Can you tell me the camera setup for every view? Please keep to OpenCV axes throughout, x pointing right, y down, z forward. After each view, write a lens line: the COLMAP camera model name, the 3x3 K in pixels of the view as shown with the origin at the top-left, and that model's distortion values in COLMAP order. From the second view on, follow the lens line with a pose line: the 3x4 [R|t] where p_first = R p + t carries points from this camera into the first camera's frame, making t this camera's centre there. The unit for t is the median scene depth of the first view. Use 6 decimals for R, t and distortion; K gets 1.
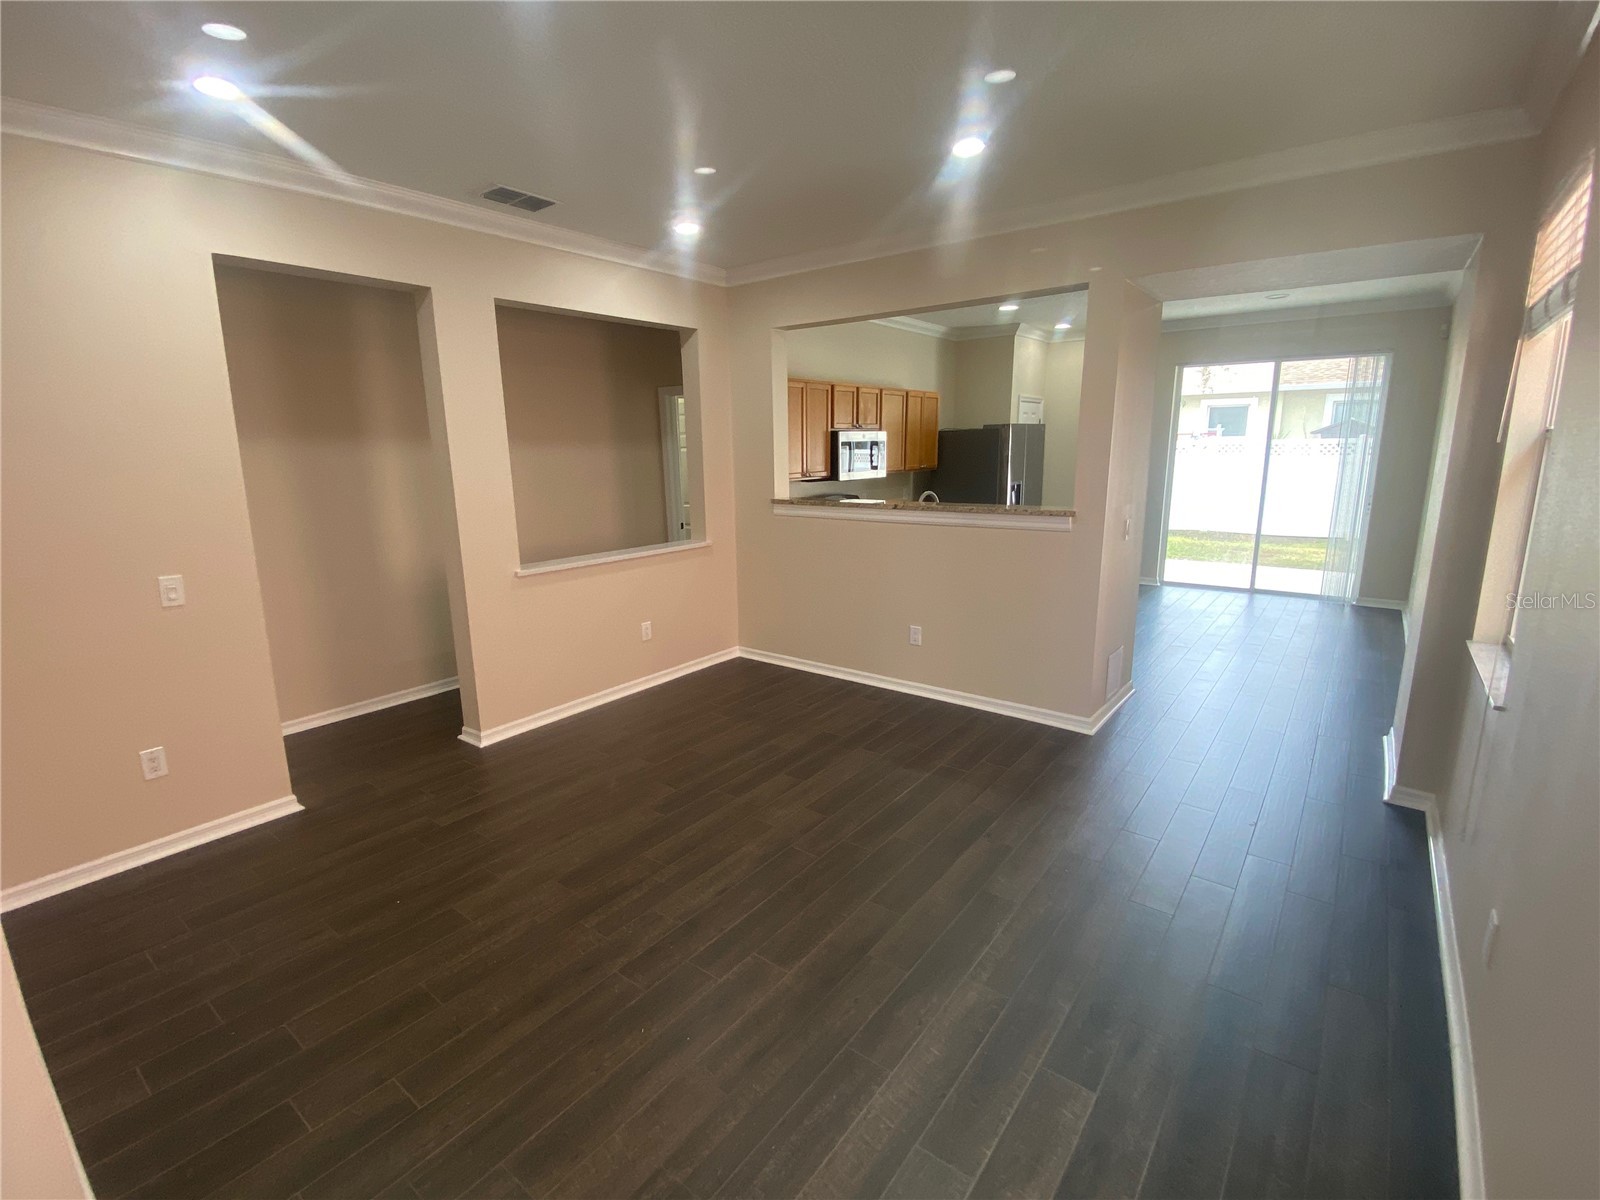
lens RADIAL K [[738.7, 0, 798.2], [0, 738.7, 597.8], [0, 0, 1]] dist [0.033838, -0.027874]
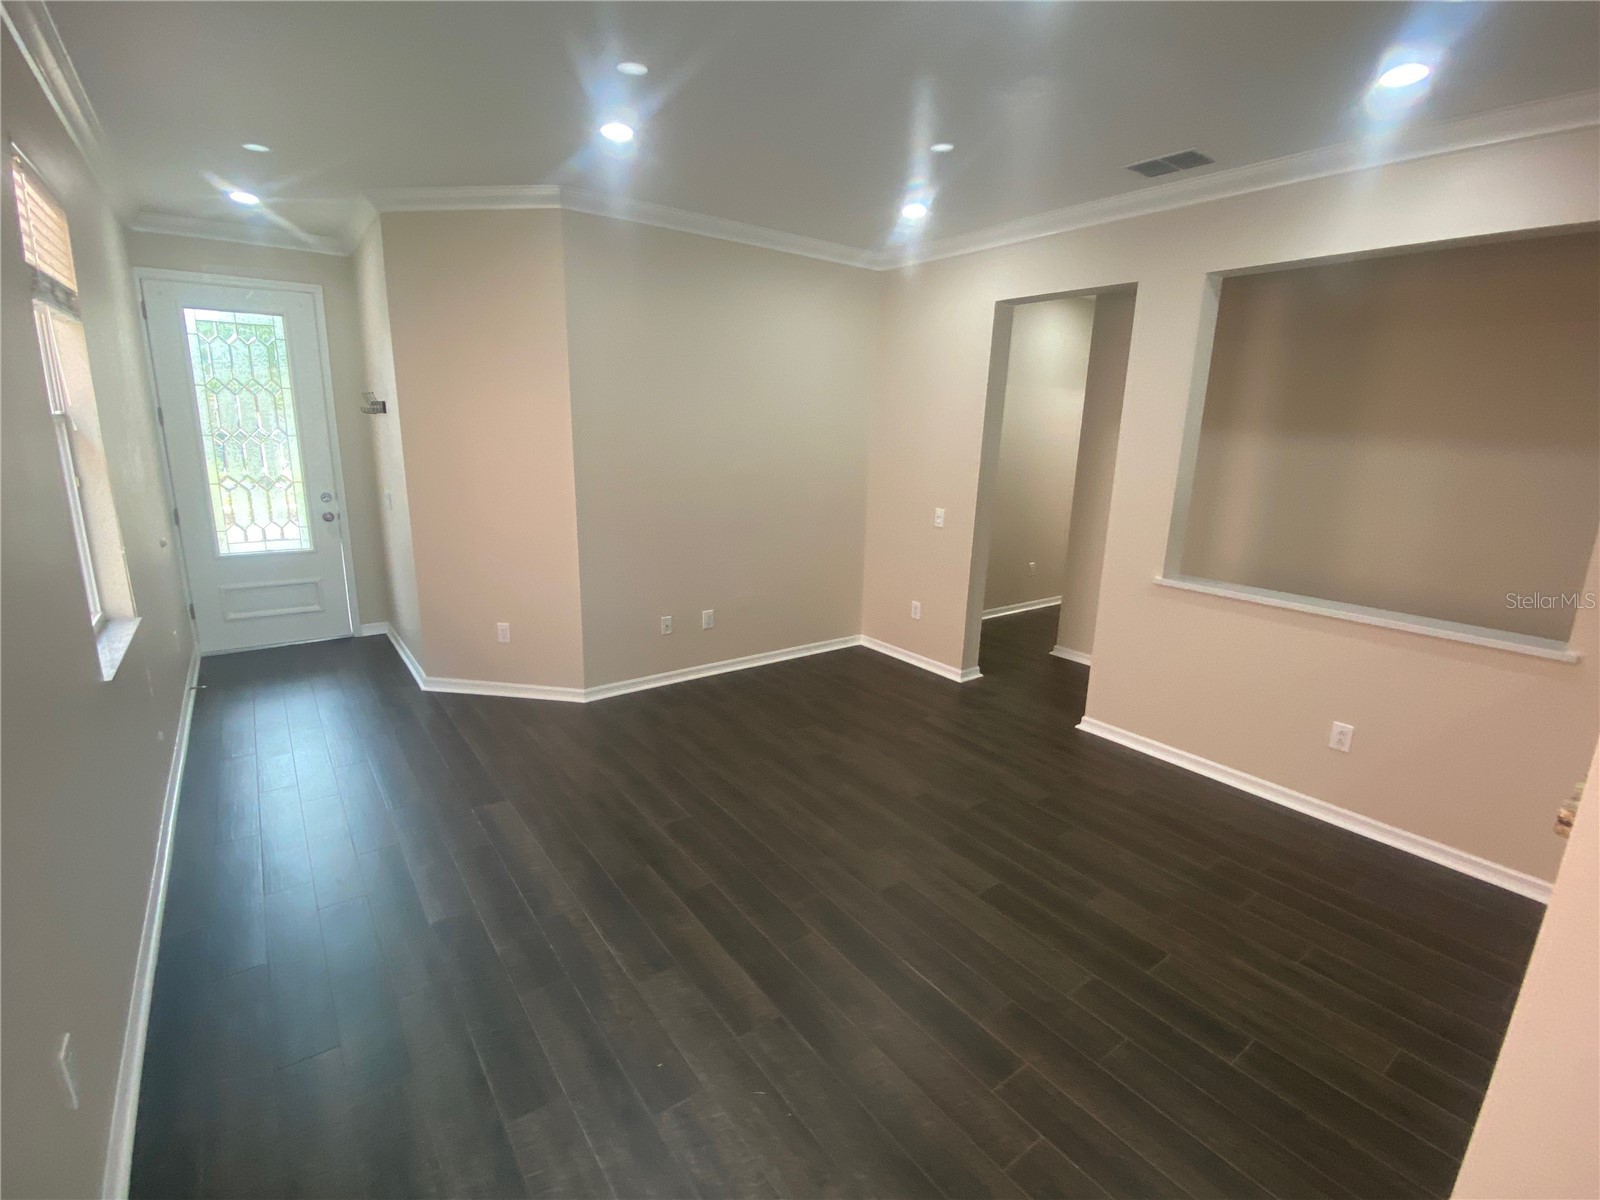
lens RADIAL K [[738.7, 0, 798.2], [0, 738.7, 597.8], [0, 0, 1]] dist [0.033838, -0.027874]
pose [[-0.286461, 0.227347, -0.930728, 0.677357], [-0.220357, 0.929762, 0.294932, -0.208273], [0.932407, 0.289579, -0.216243, 0.893434]]
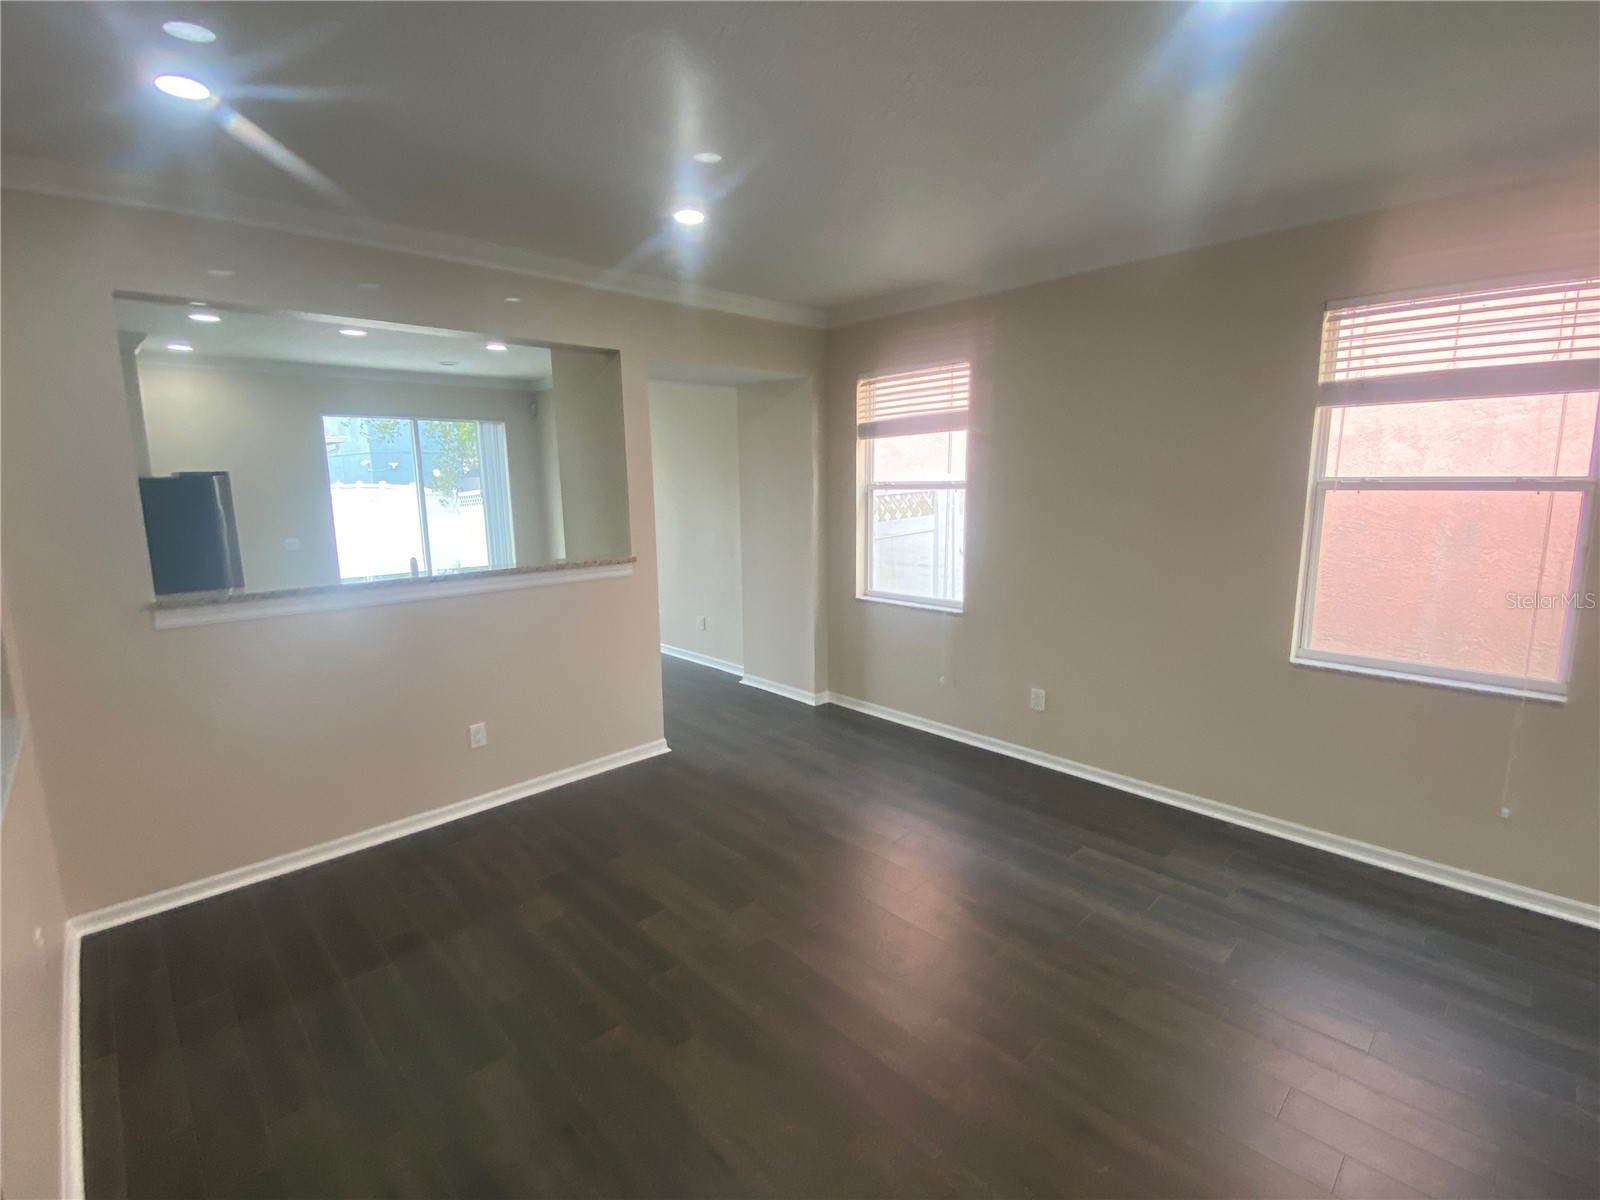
lens RADIAL K [[738.7, 0, 798.2], [0, 738.7, 597.8], [0, 0, 1]] dist [0.033838, -0.027874]
pose [[0.150693, -0.151927, 0.976837, -0.705620], [0.216717, 0.969162, 0.117301, -0.145234], [-0.964534, 0.194020, 0.178971, 0.637867]]
